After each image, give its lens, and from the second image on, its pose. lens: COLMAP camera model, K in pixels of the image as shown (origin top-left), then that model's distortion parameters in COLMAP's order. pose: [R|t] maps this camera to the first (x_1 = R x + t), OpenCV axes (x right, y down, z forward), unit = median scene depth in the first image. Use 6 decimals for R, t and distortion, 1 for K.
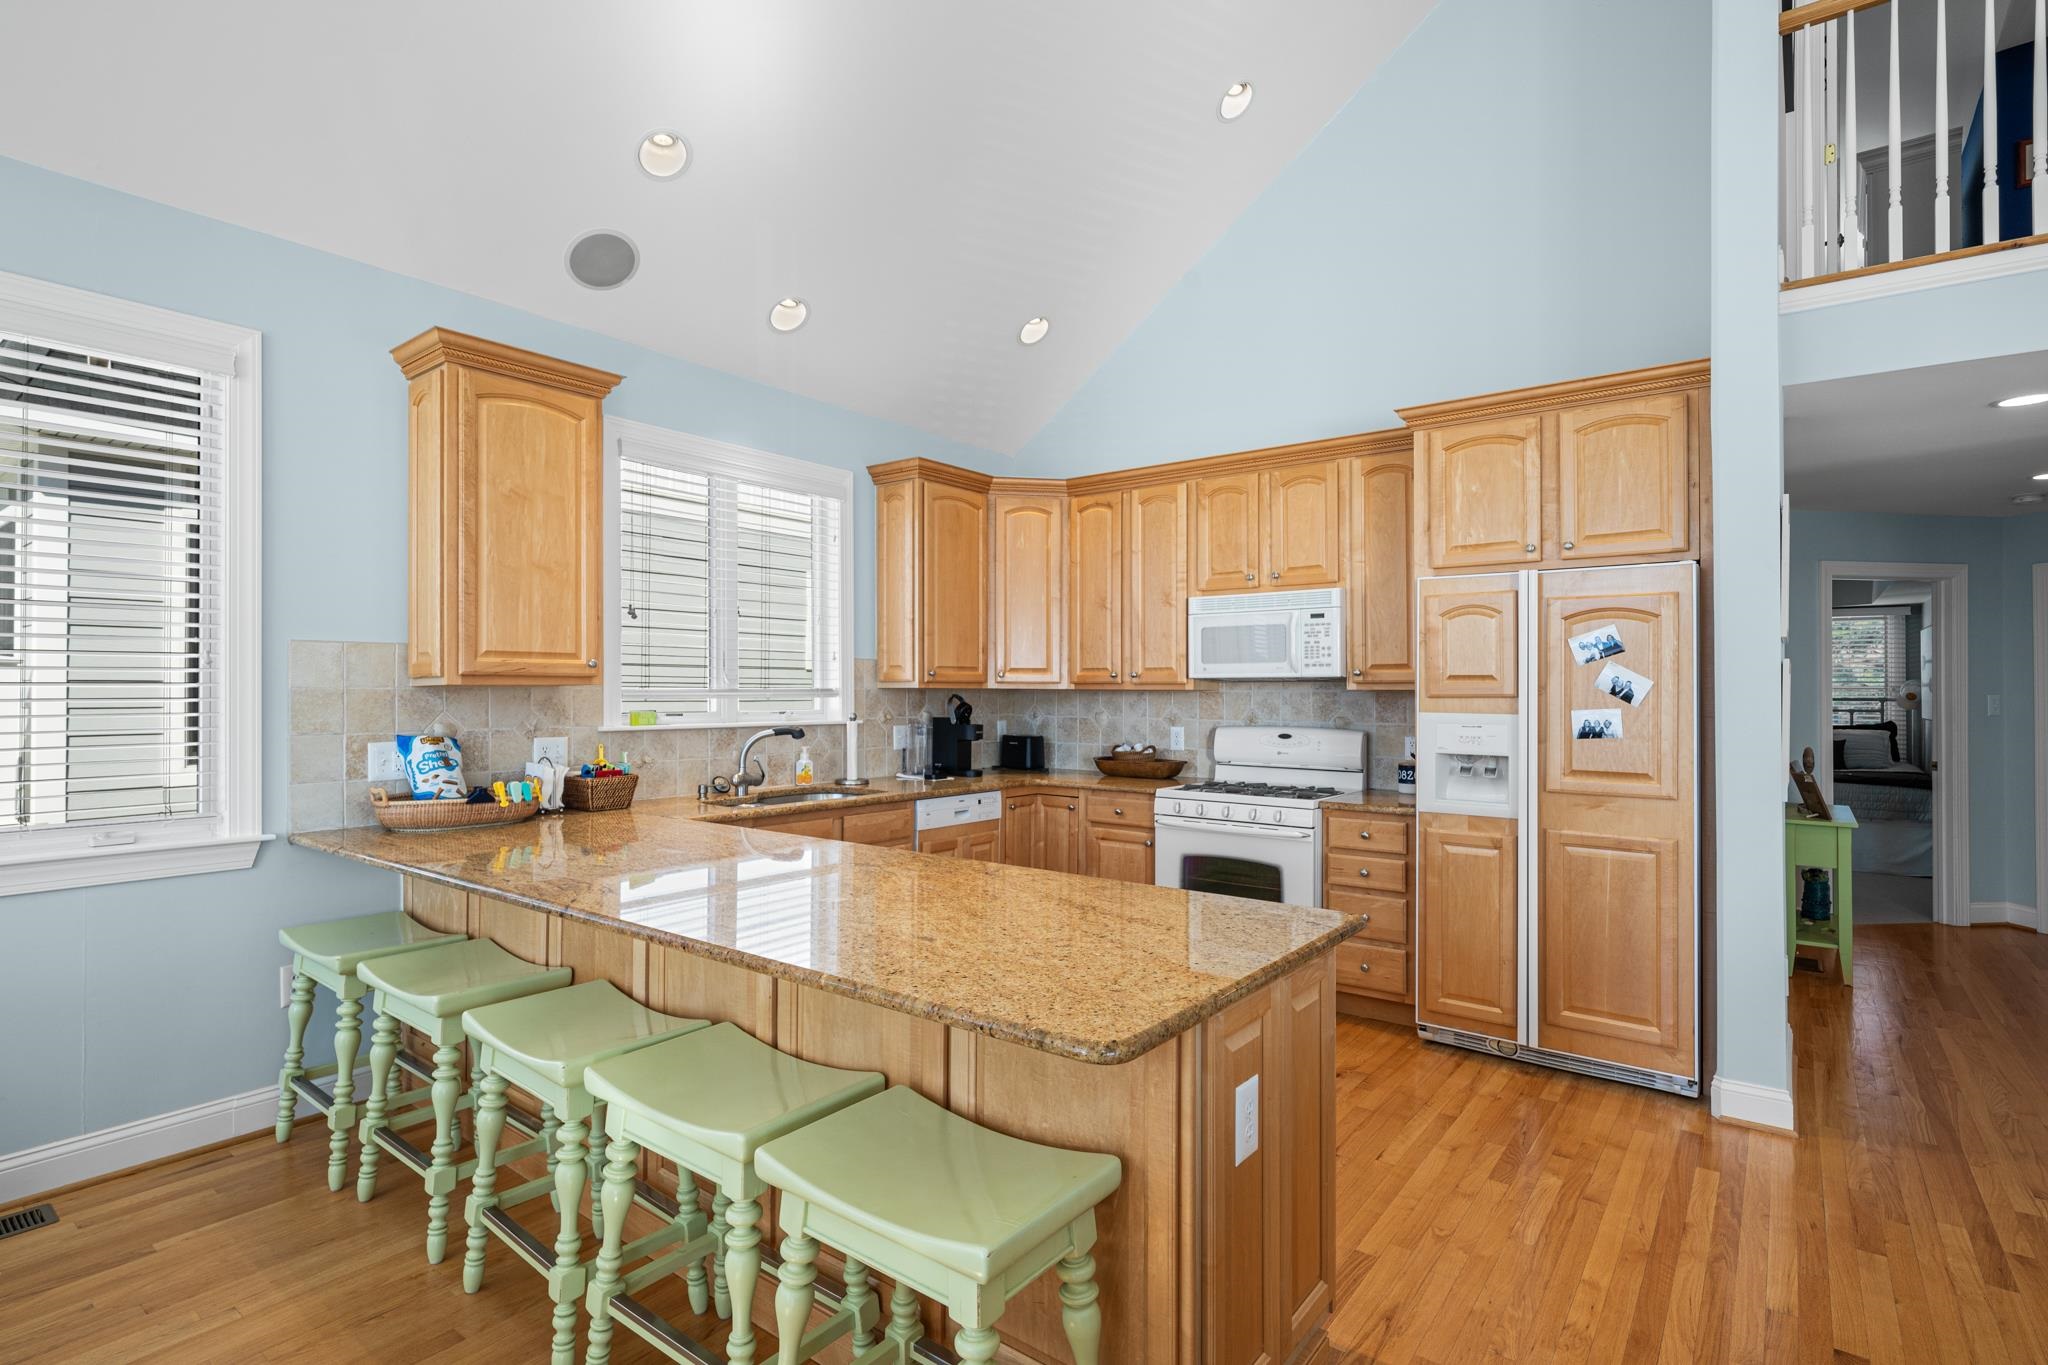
lens RADIAL K [[1004.3, 0, 1024.0], [0, 1004.3, 682.5], [0, 0, 1]] dist [0.003047, 0.000229]
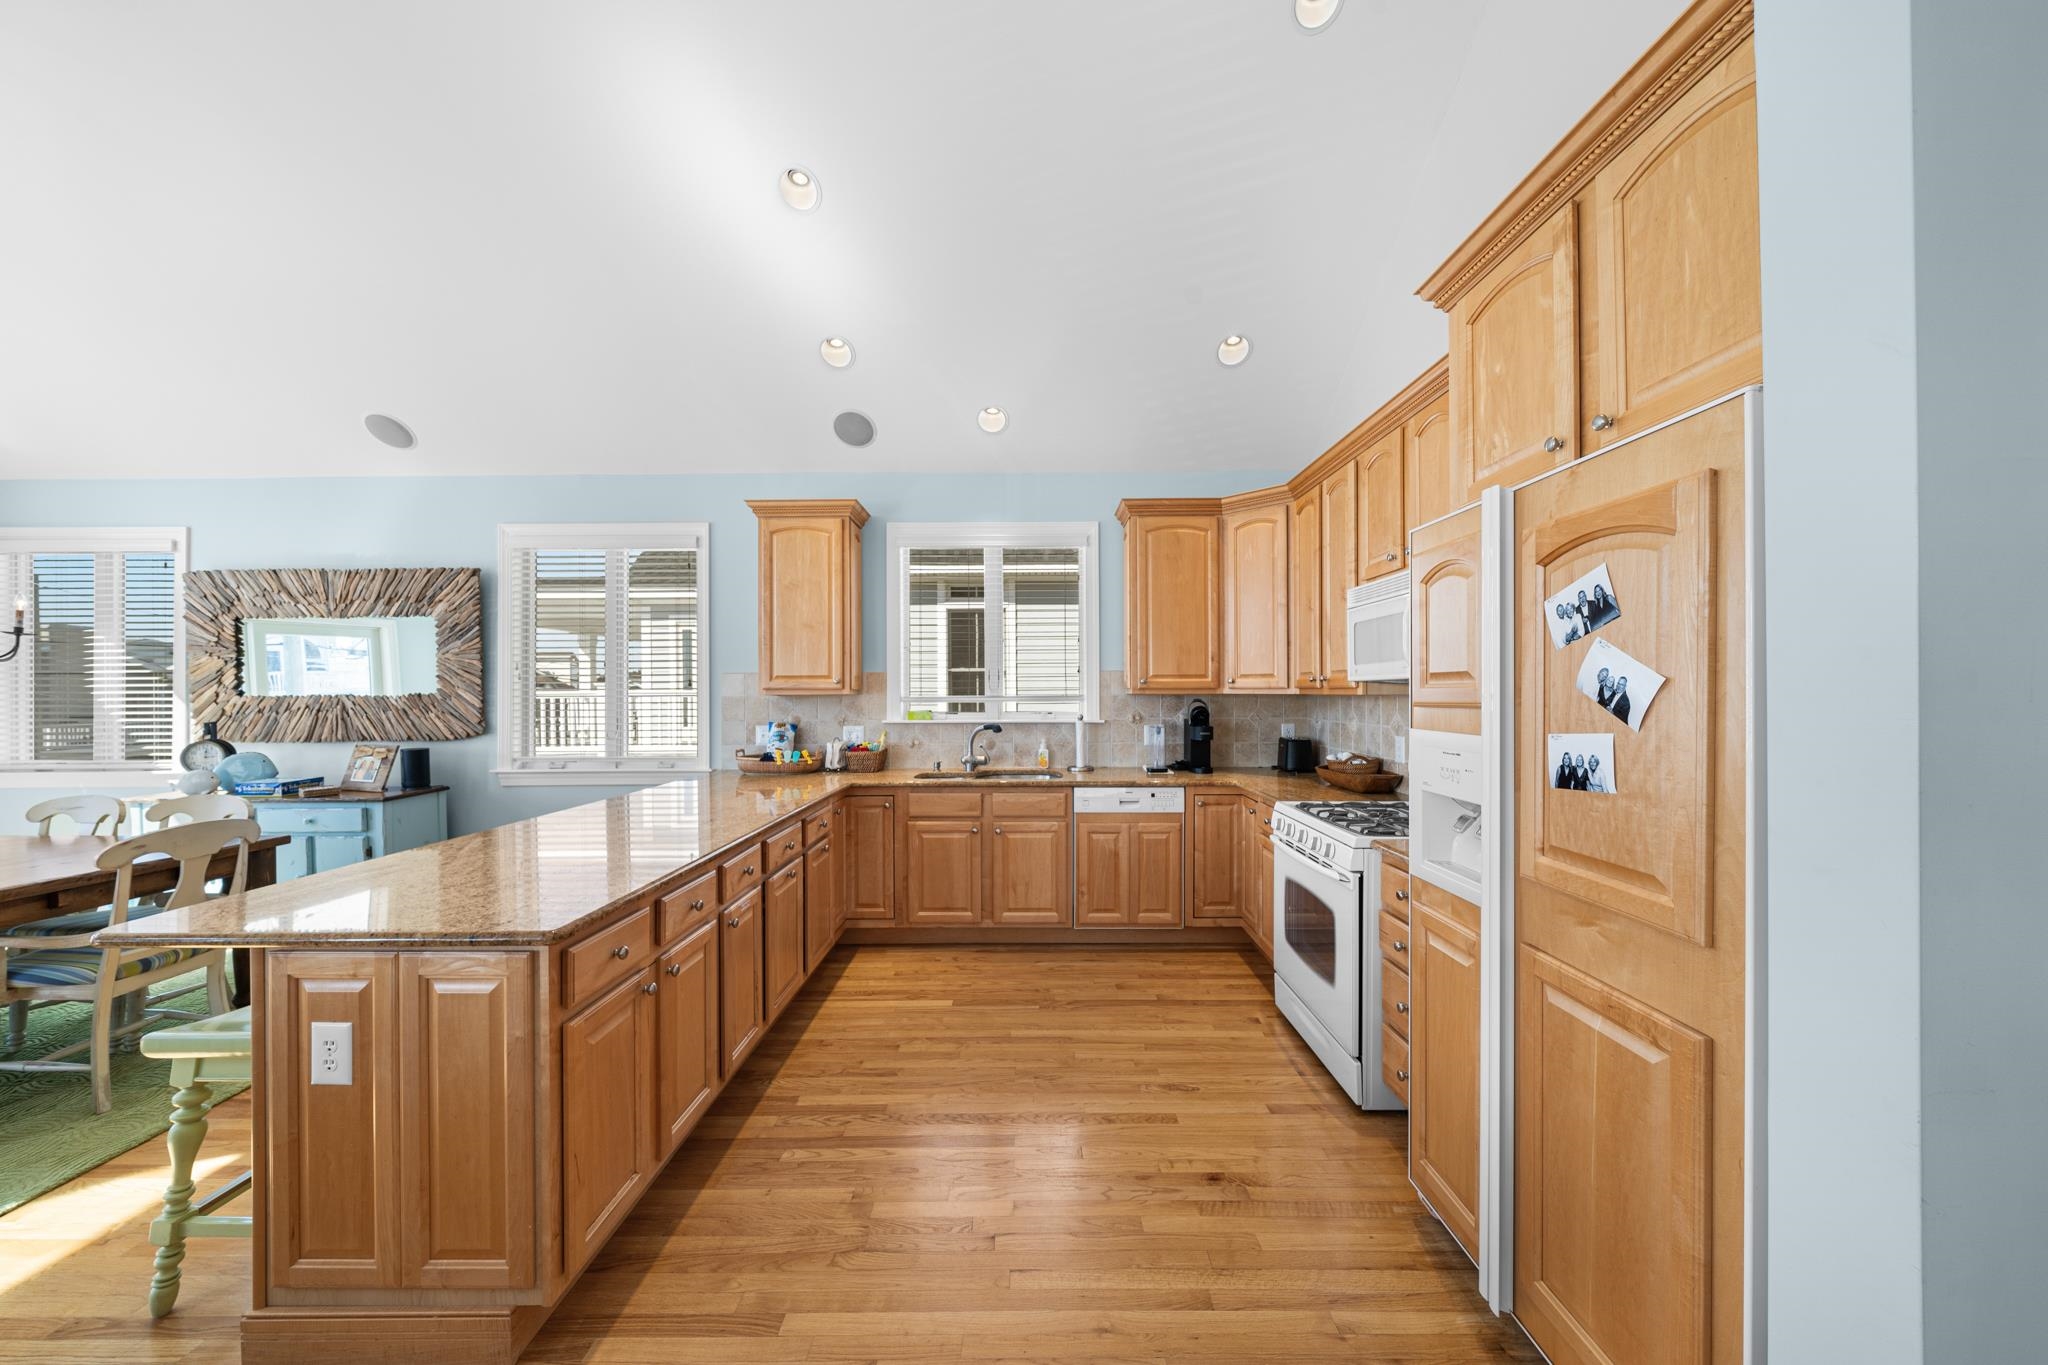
lens RADIAL K [[710.7, 0, 1024.6], [0, 710.7, 695.5], [0, 0, 1]] dist [-0.000420, -0.000059]
pose [[0.607236, -0.003498, -0.794514, 0.667558], [0.012018, 0.999916, 0.004782, 0.002532], [0.794431, -0.012452, 0.607227, 0.541122]]
